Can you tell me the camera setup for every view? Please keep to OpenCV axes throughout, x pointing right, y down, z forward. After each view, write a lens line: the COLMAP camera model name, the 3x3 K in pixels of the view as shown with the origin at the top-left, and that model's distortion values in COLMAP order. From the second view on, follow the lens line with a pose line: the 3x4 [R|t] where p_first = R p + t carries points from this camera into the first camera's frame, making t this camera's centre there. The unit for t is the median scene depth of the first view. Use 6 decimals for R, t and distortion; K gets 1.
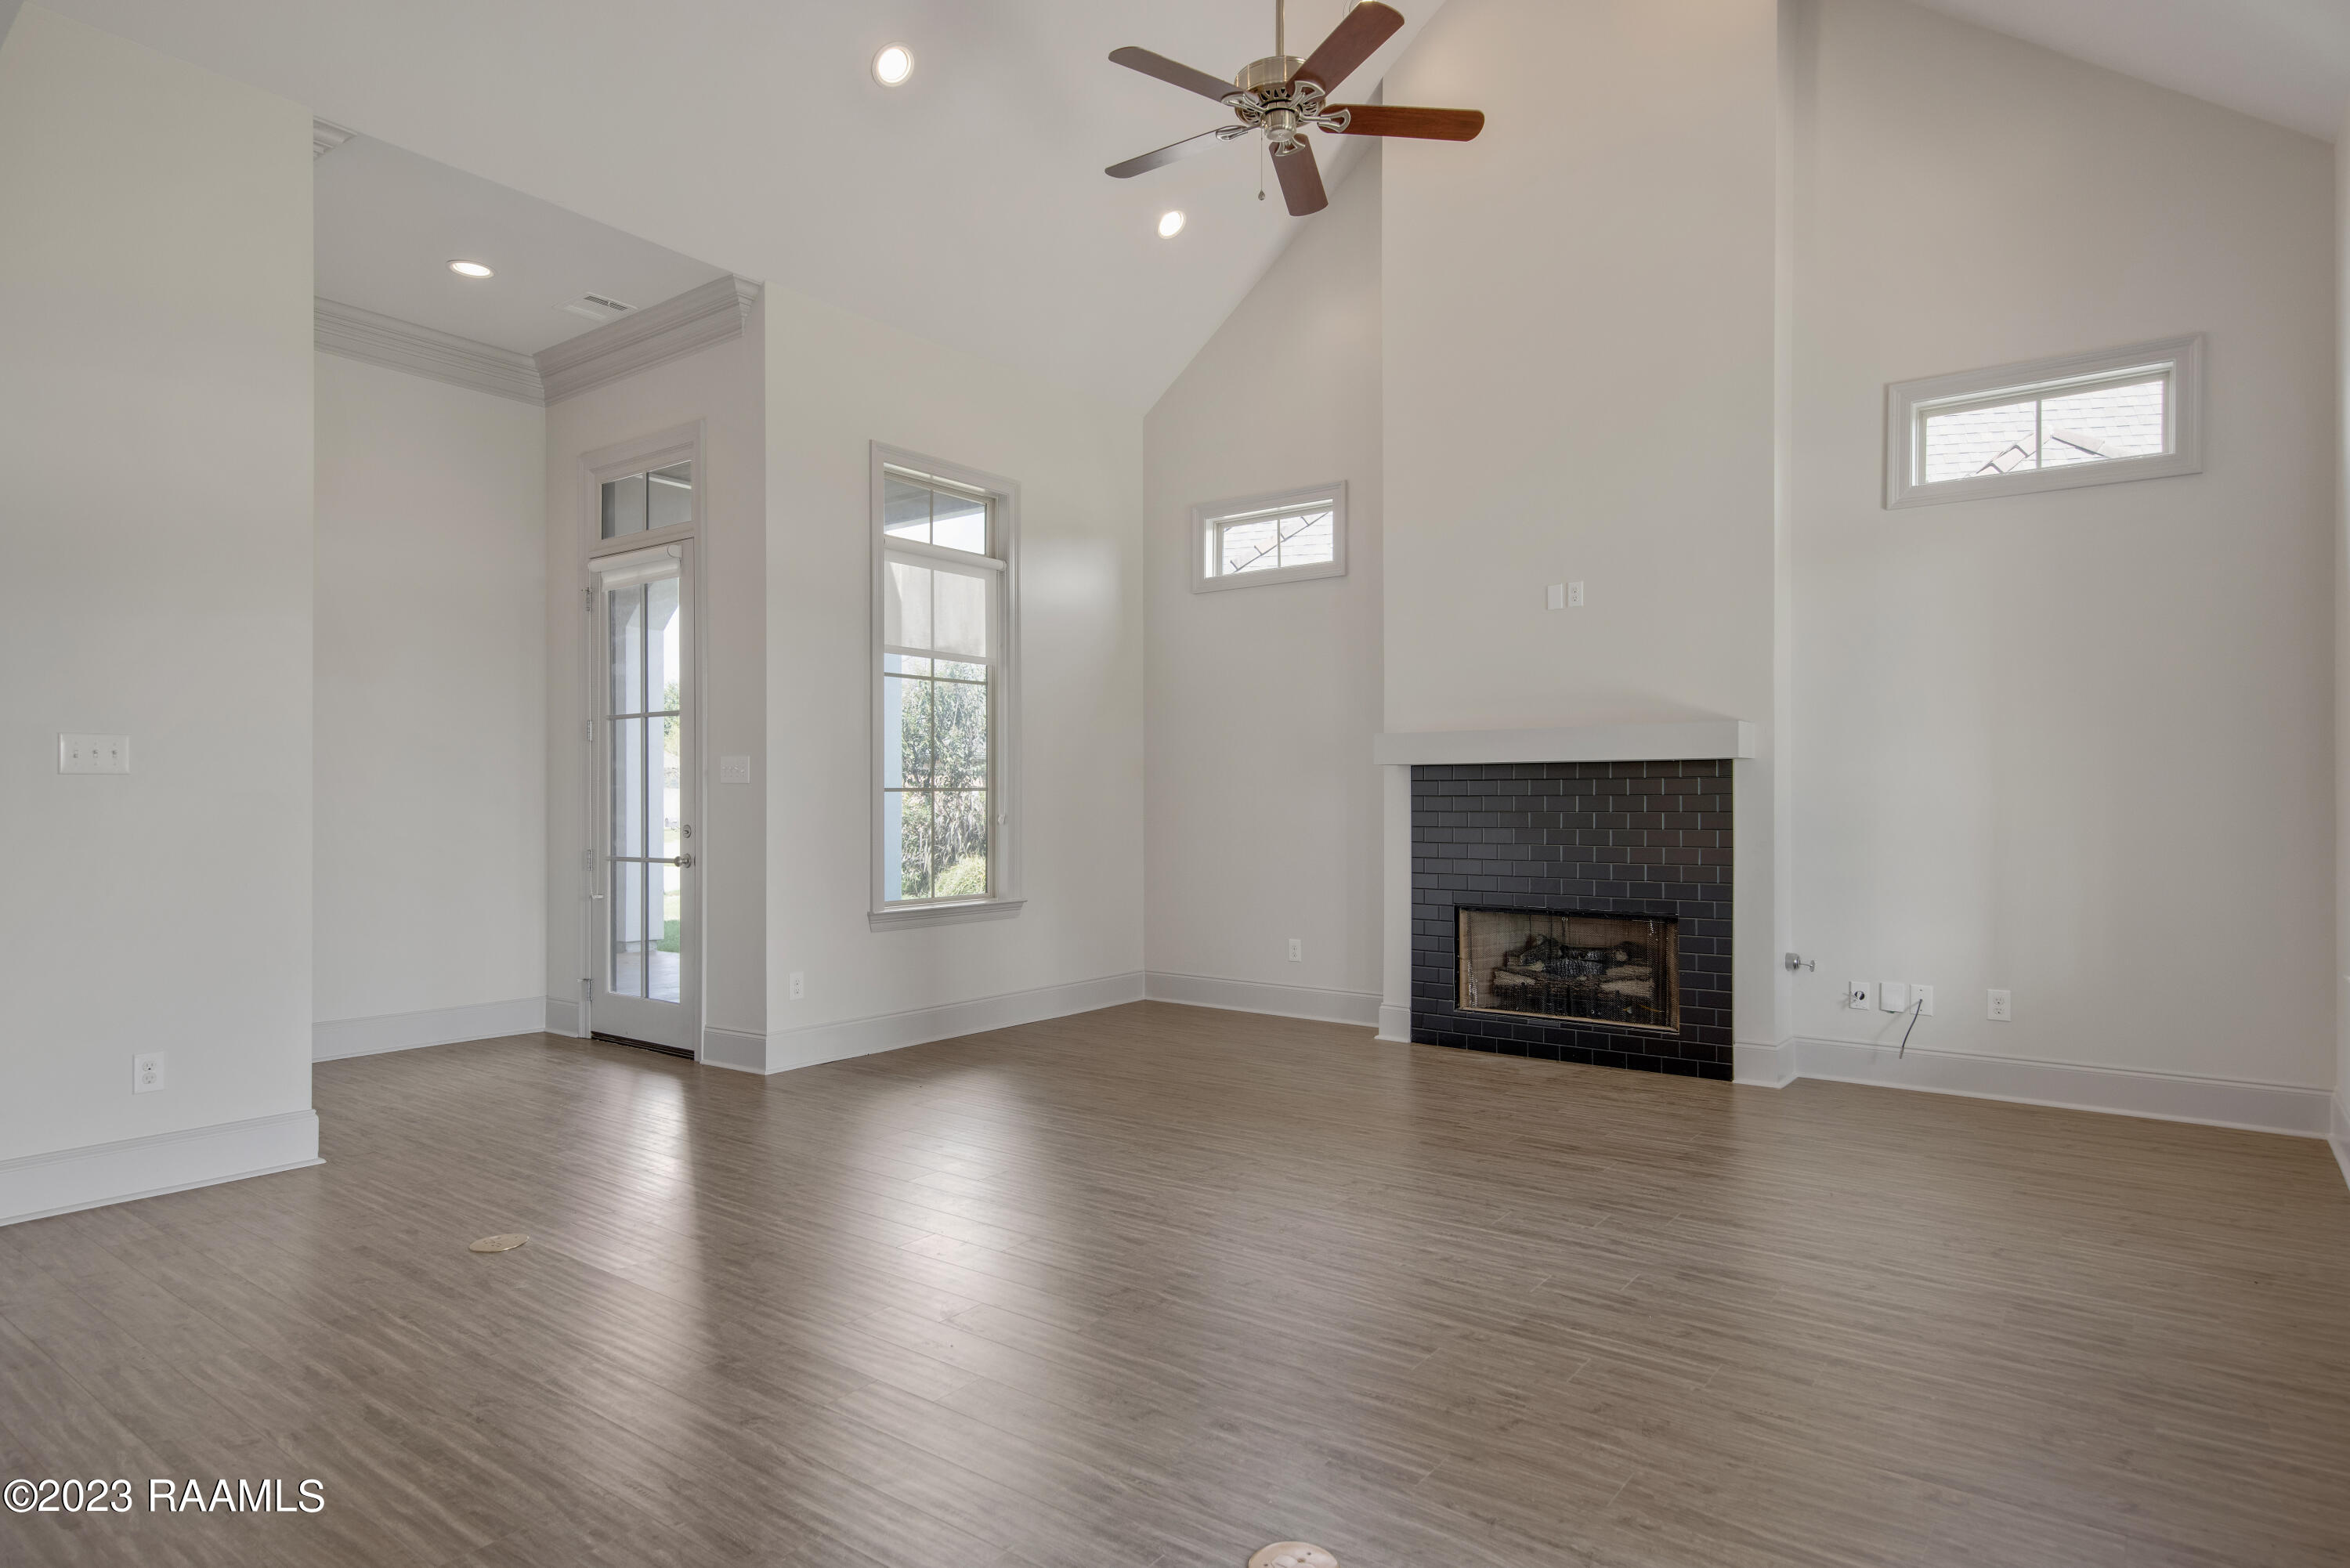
lens RADIAL K [[1300.1, 0, 1171.7], [0, 1300.1, 793.7], [0, 0, 1]] dist [0.014433, 0.000982]
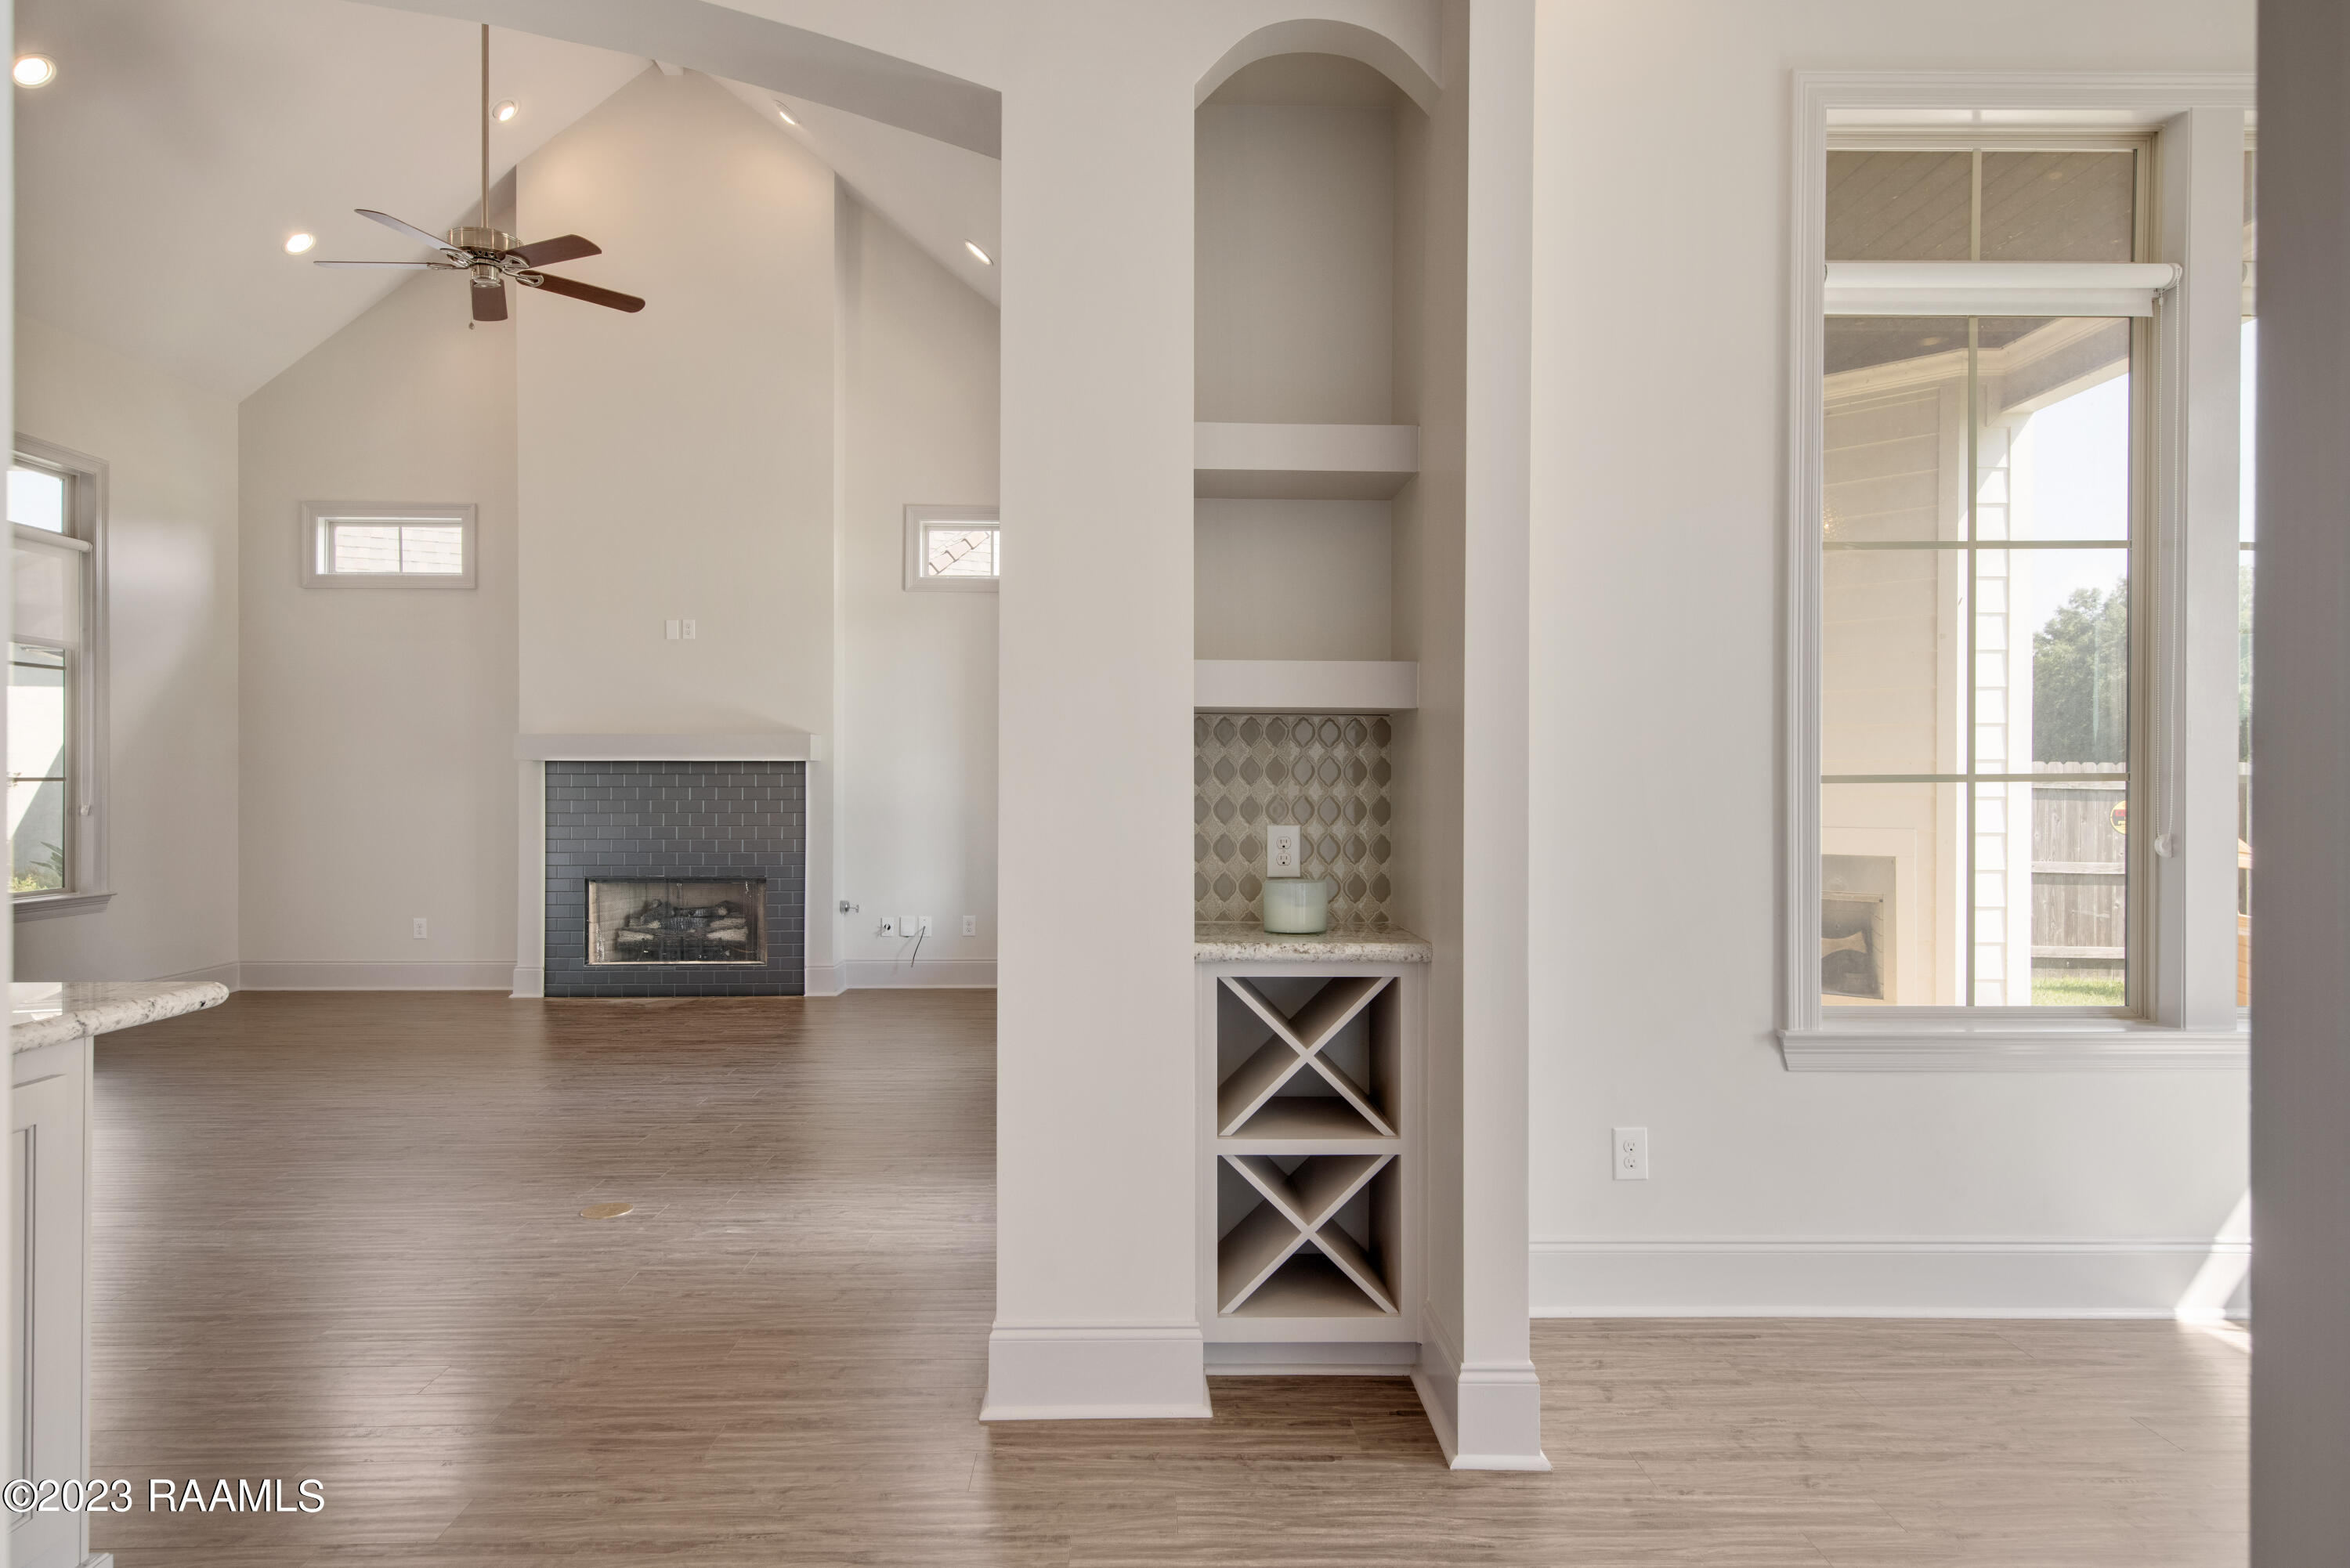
lens RADIAL K [[1376.9, 0, 1143.2], [0, 1376.9, 790.3], [0, 0, 1]] dist [0.021243, 0.000248]
pose [[0.786234, 0.000128, 0.617929, -0.171296], [-0.005571, 0.999961, 0.006881, -0.007301], [-0.617904, -0.008852, 0.786204, -0.330634]]
